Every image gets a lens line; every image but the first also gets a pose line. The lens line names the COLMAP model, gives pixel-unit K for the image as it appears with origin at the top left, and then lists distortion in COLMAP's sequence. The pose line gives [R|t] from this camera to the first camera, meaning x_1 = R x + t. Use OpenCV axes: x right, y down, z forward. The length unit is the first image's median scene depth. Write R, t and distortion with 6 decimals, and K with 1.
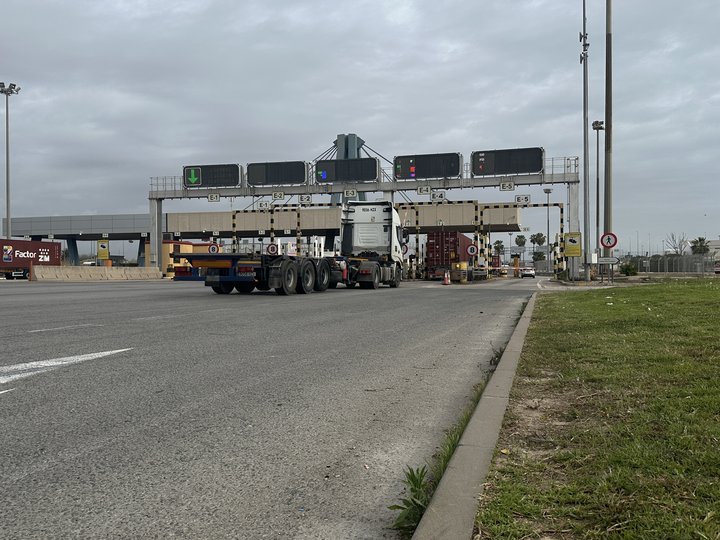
lens RADIAL K [[669.6, 0, 359.3], [0, 669.6, 268.6], [0, 0, 1]] dist [0.047349, -0.003832]
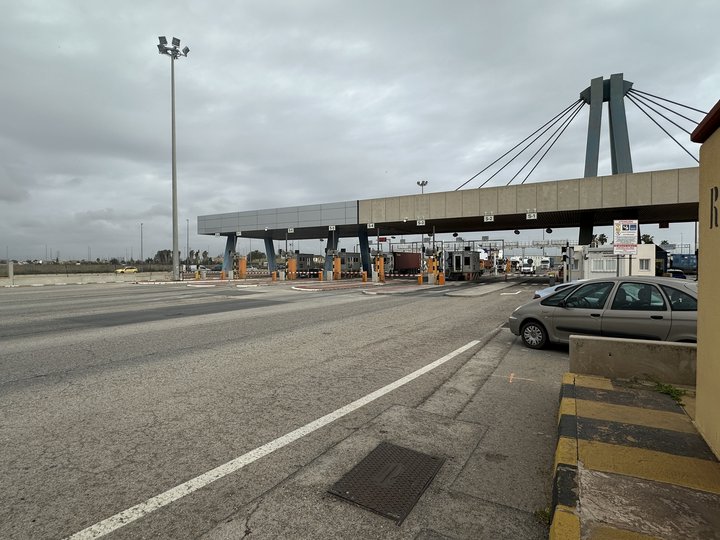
lens RADIAL K [[382.7, 0, 360.1], [0, 382.7, 270.2], [0, 0, 1]] dist [0.002024, 0.000306]
pose [[0.968241, 0.005544, -0.249957, -0.329995], [-0.000202, 0.999771, 0.021390, -0.016576], [0.250019, -0.020660, 0.968021, 1.085077]]
